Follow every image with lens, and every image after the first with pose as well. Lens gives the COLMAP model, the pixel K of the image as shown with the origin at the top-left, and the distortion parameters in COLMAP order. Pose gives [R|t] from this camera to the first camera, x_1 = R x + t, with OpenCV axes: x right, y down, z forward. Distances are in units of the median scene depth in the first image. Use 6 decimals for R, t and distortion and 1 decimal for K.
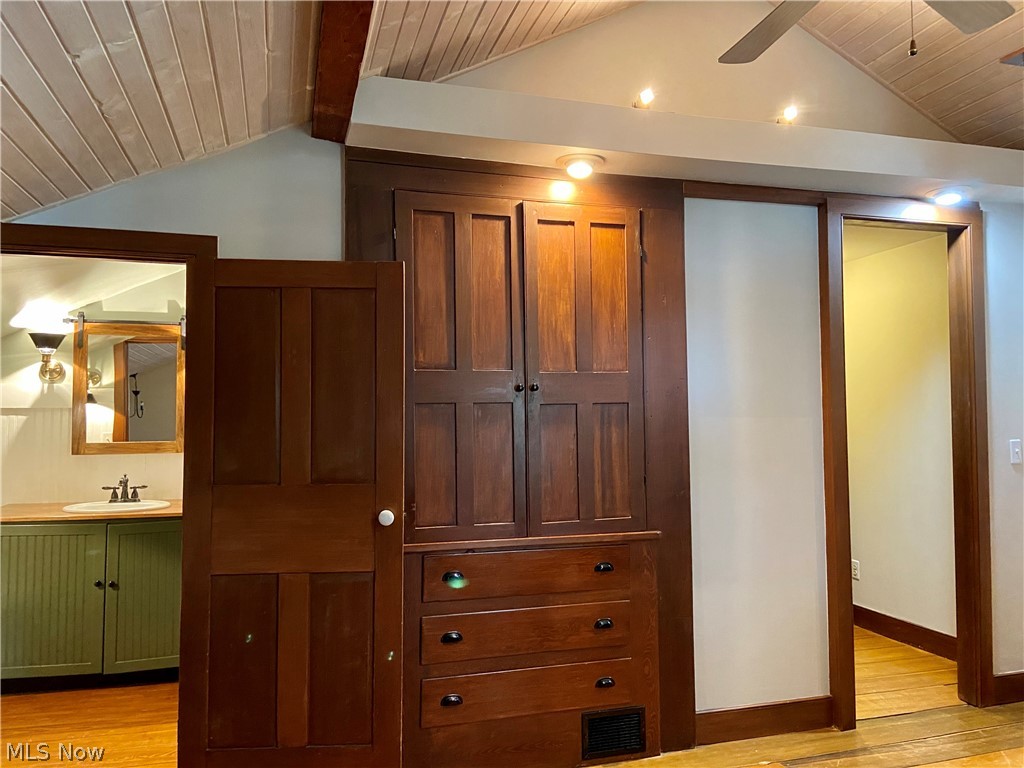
lens RADIAL K [[783.2, 0, 504.7], [0, 783.2, 379.1], [0, 0, 1]] dist [0.082527, -0.099019]
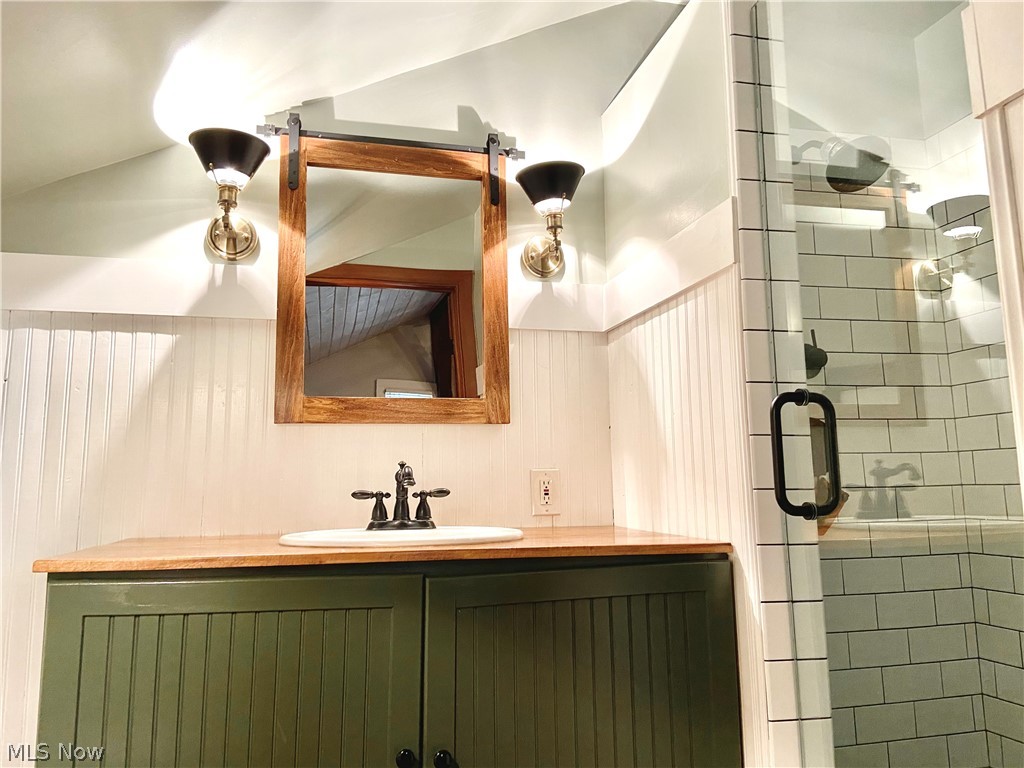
lens RADIAL K [[783.2, 0, 514.0], [0, 783.2, 375.0], [0, 0, 1]] dist [0.082527, -0.099019]
pose [[0.998764, -0.018417, -0.046166, -0.391871], [0.013969, 0.995390, -0.094885, 0.112202], [0.047701, 0.094123, 0.994417, 0.571587]]
